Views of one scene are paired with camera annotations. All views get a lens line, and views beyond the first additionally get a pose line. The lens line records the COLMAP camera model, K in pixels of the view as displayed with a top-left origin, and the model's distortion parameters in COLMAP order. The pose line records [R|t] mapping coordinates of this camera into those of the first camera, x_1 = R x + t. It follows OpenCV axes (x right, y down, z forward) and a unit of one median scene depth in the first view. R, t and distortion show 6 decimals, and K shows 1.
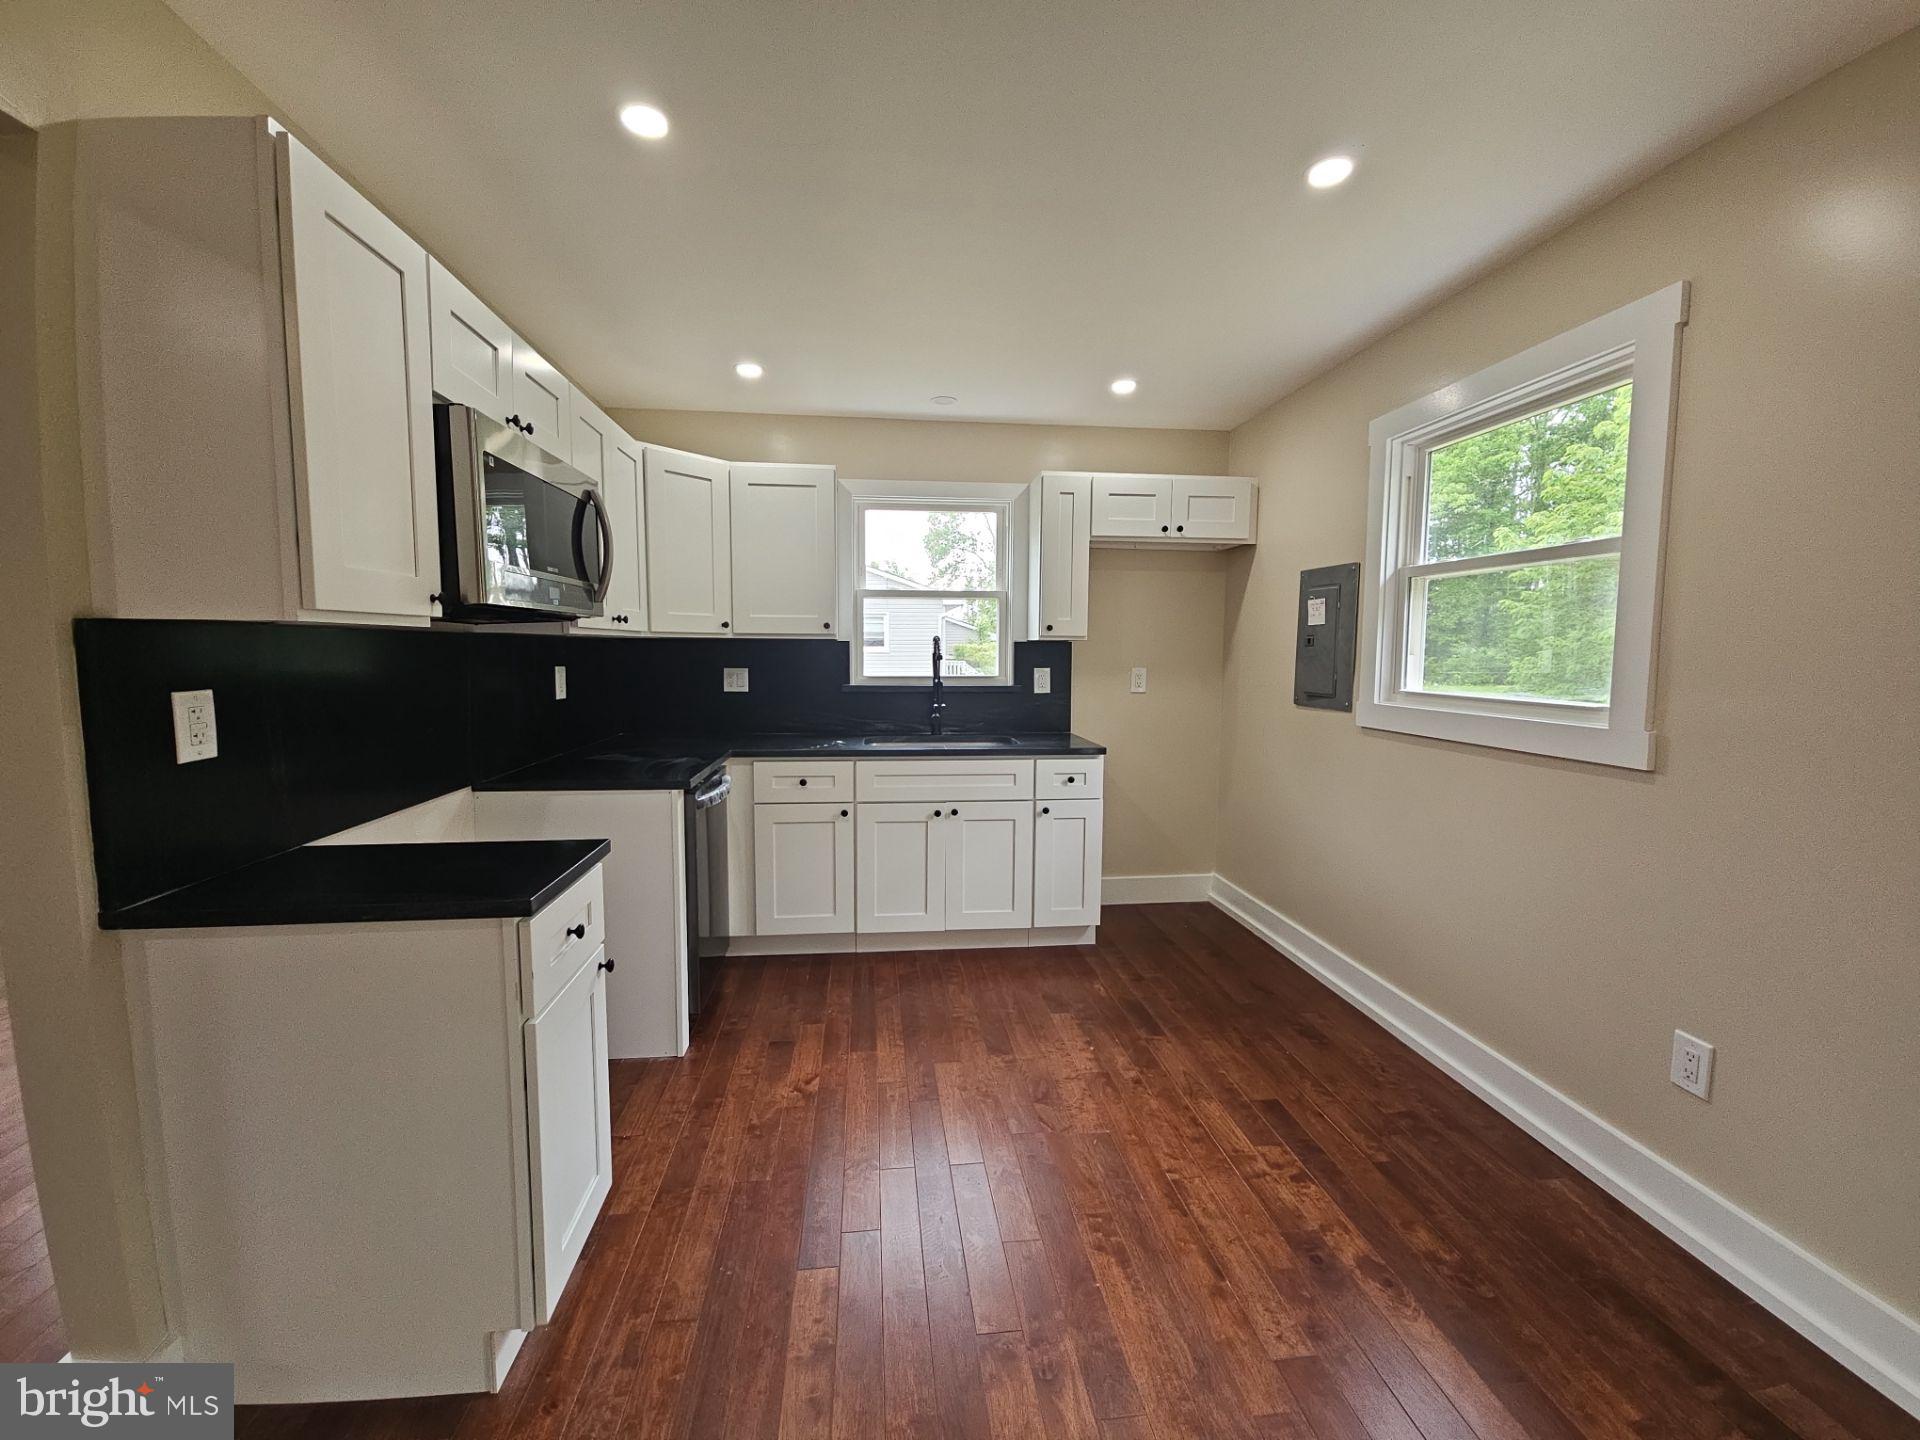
lens RADIAL K [[781.8, 0, 957.5], [0, 781.8, 716.4], [0, 0, 1]] dist [0.000206, -0.000010]
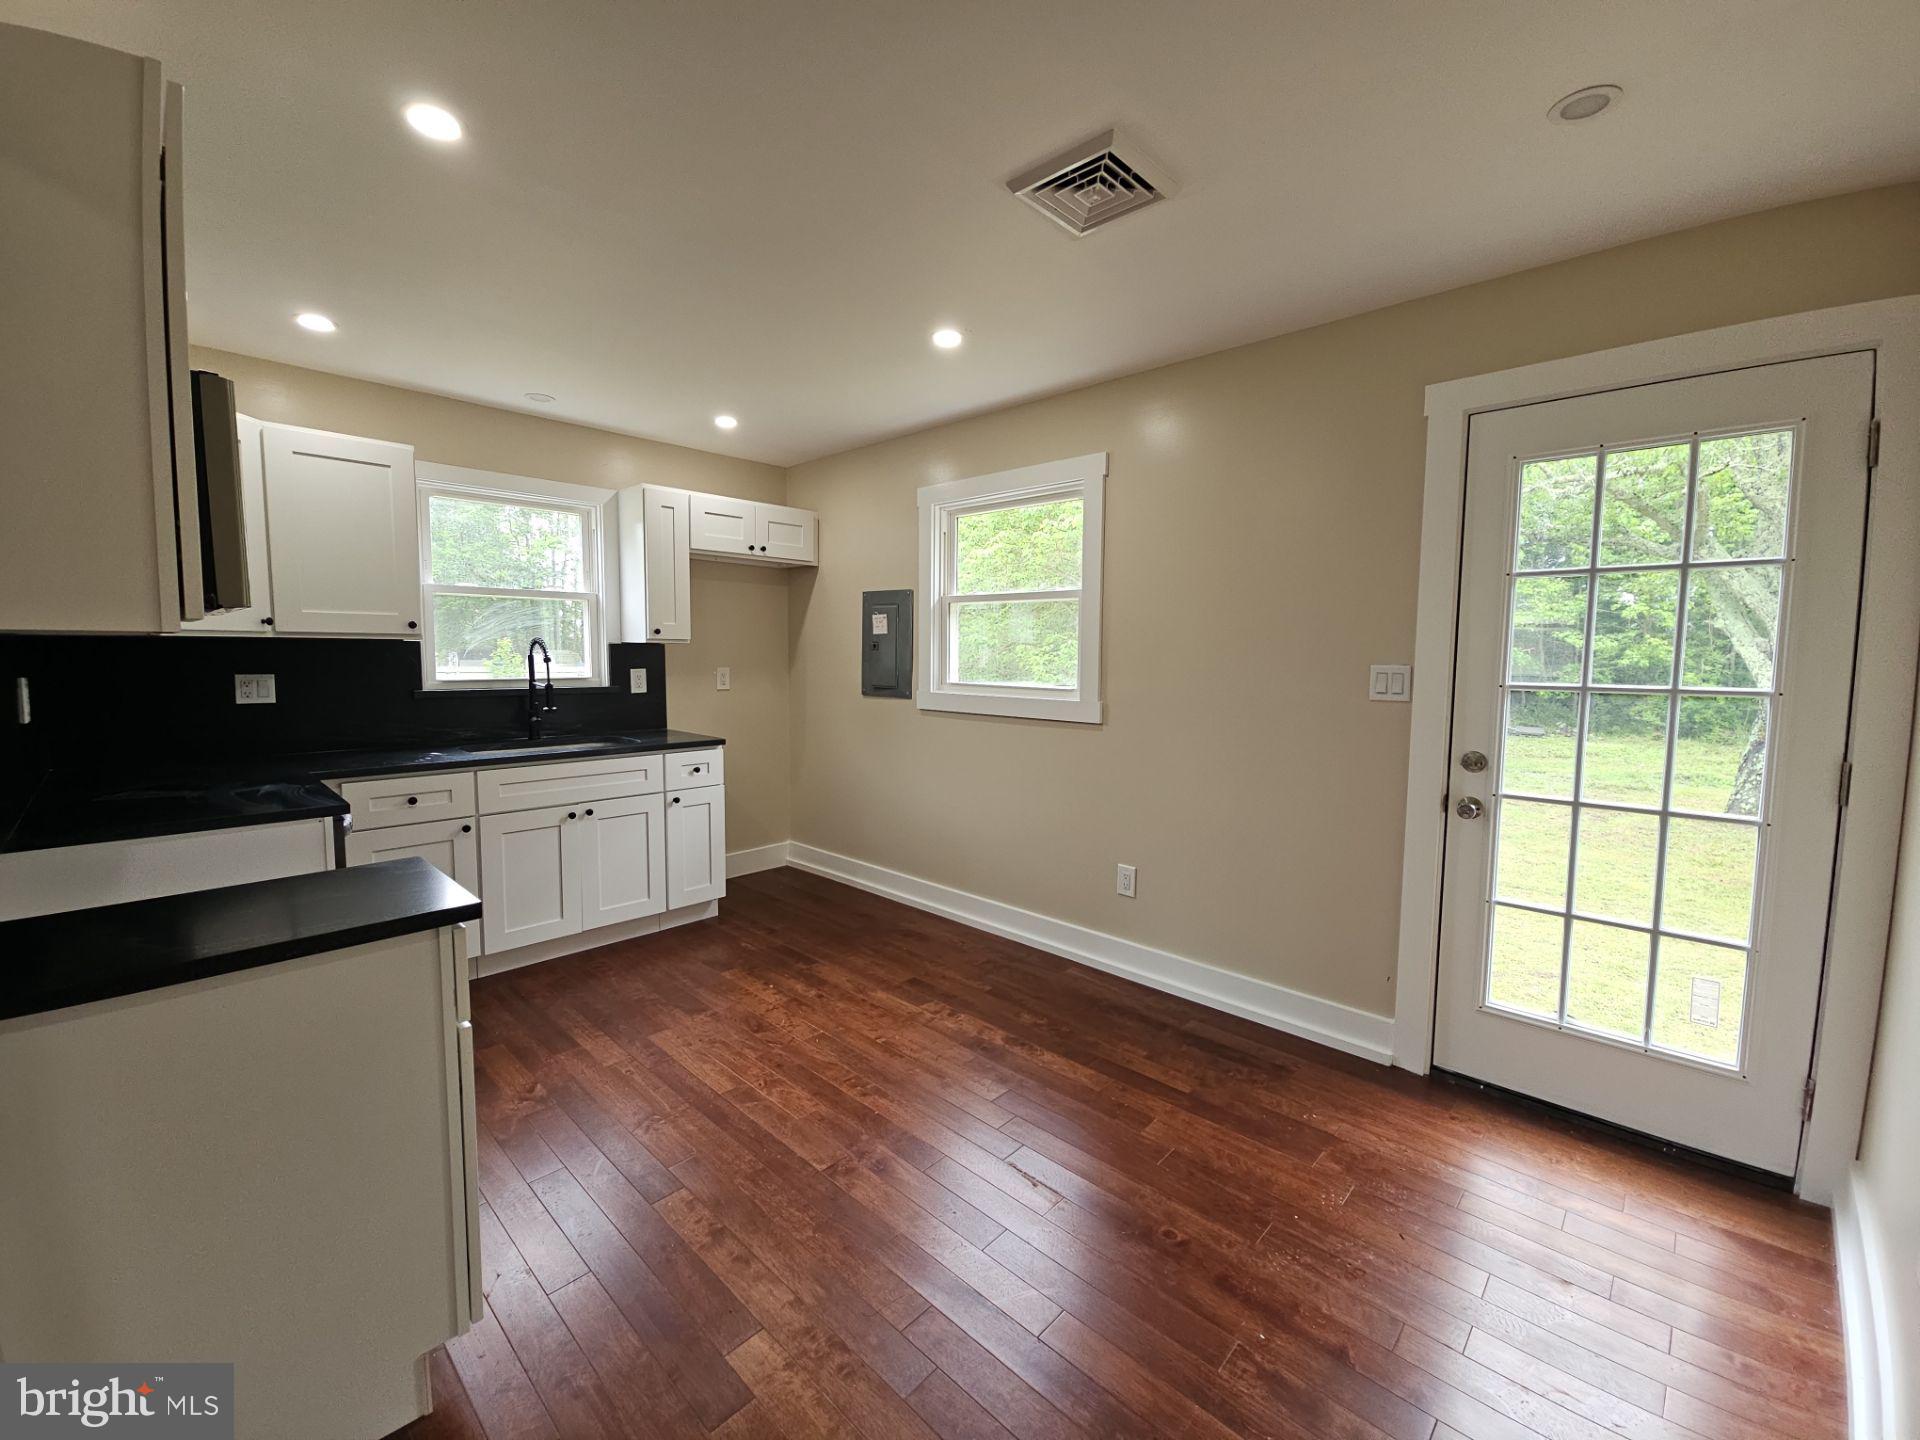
lens RADIAL K [[781.8, 0, 957.5], [0, 781.8, 716.4], [0, 0, 1]] dist [0.000206, -0.000010]
pose [[0.761379, -0.051972, 0.646220, -0.292510], [0.048479, 0.998555, 0.023190, -0.002548], [-0.646491, 0.013672, 0.762799, -0.085476]]
